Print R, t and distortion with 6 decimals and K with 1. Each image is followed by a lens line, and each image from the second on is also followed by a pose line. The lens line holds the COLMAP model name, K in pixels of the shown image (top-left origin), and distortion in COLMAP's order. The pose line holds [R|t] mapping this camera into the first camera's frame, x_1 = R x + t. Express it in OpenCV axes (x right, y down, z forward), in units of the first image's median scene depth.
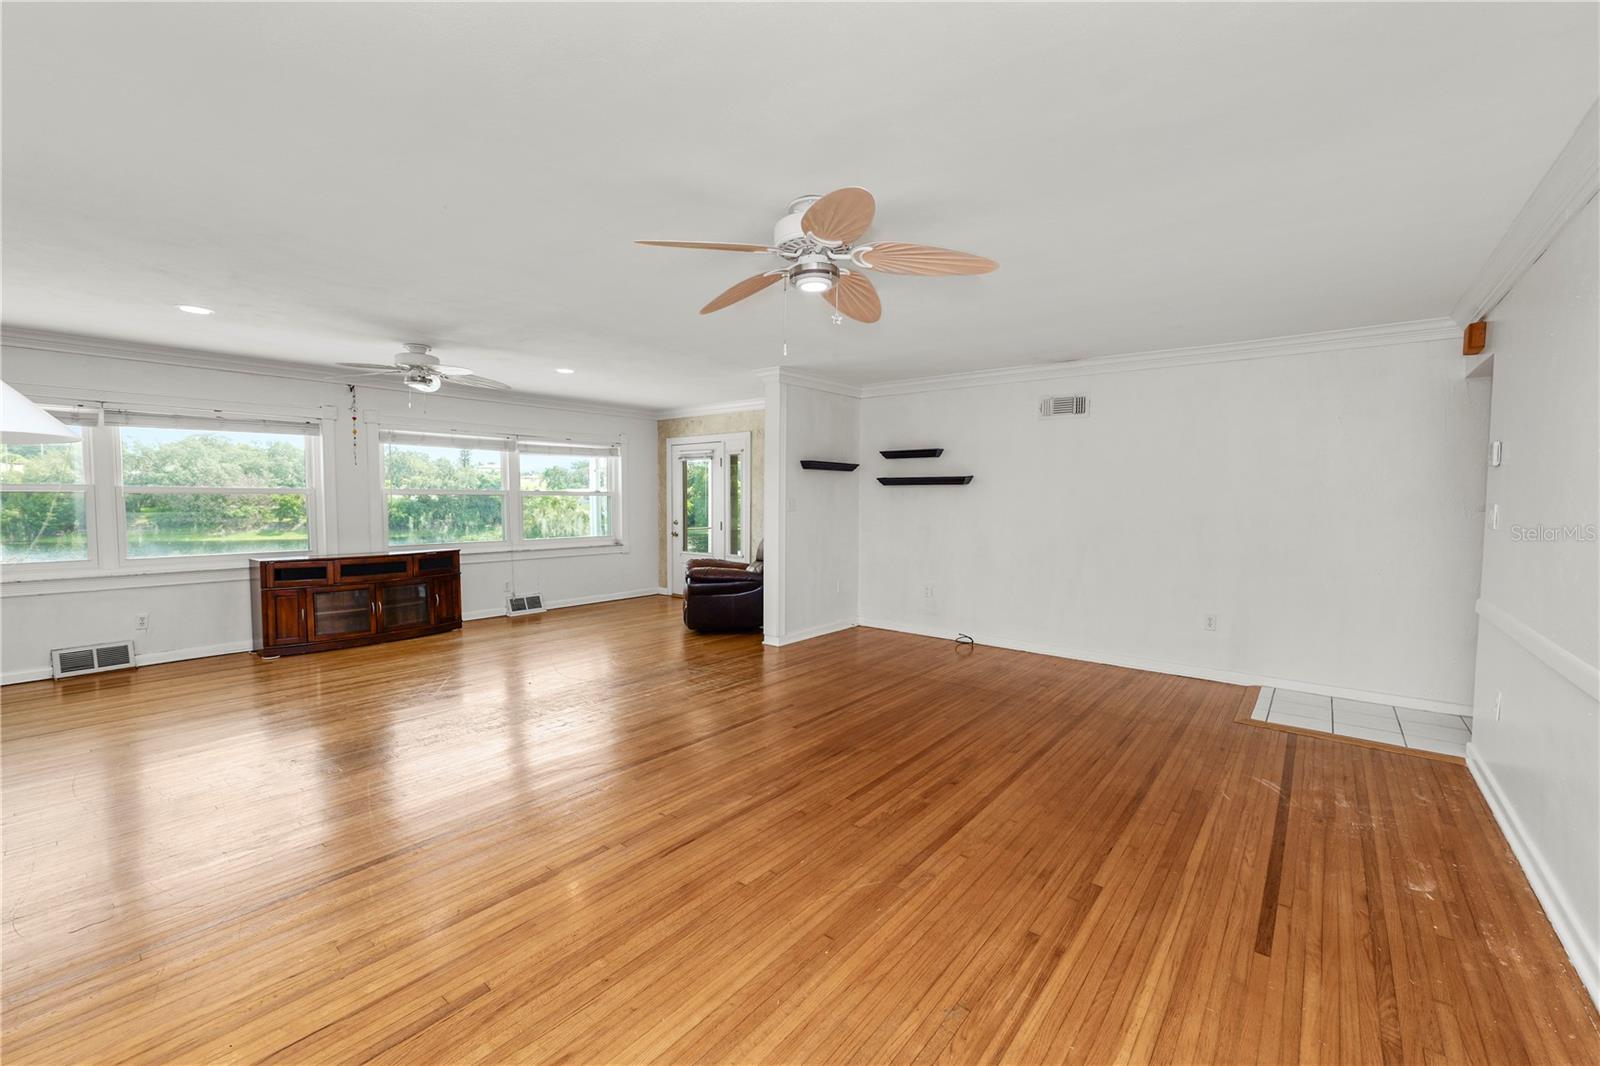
lens RADIAL K [[645.8, 0, 800.0], [0, 645.8, 533.0], [0, 0, 1]] dist [-0.011499, 0.000059]
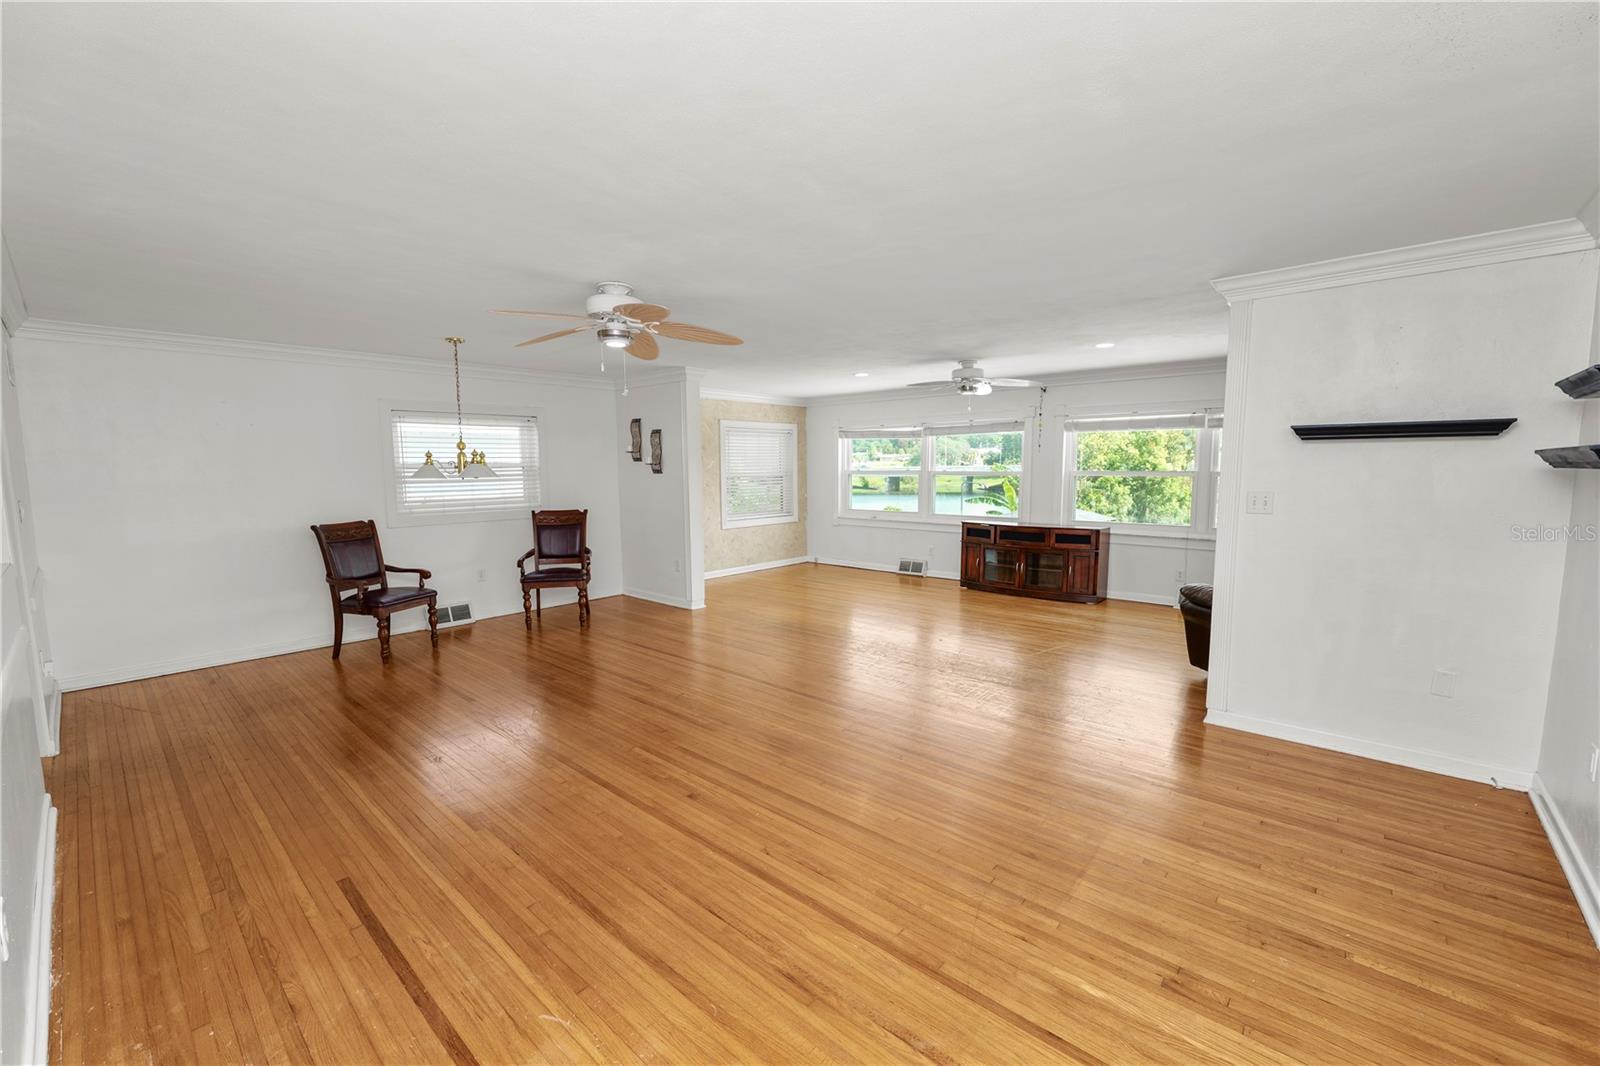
lens RADIAL K [[653.4, 0, 803.2], [0, 653.4, 528.8], [0, 0, 1]] dist [-0.011878, -0.000248]
pose [[-0.035766, 0.091673, -0.995147, 1.009547], [-0.048233, 0.994465, 0.093343, -0.094004], [0.998196, 0.051337, -0.031146, 1.019994]]
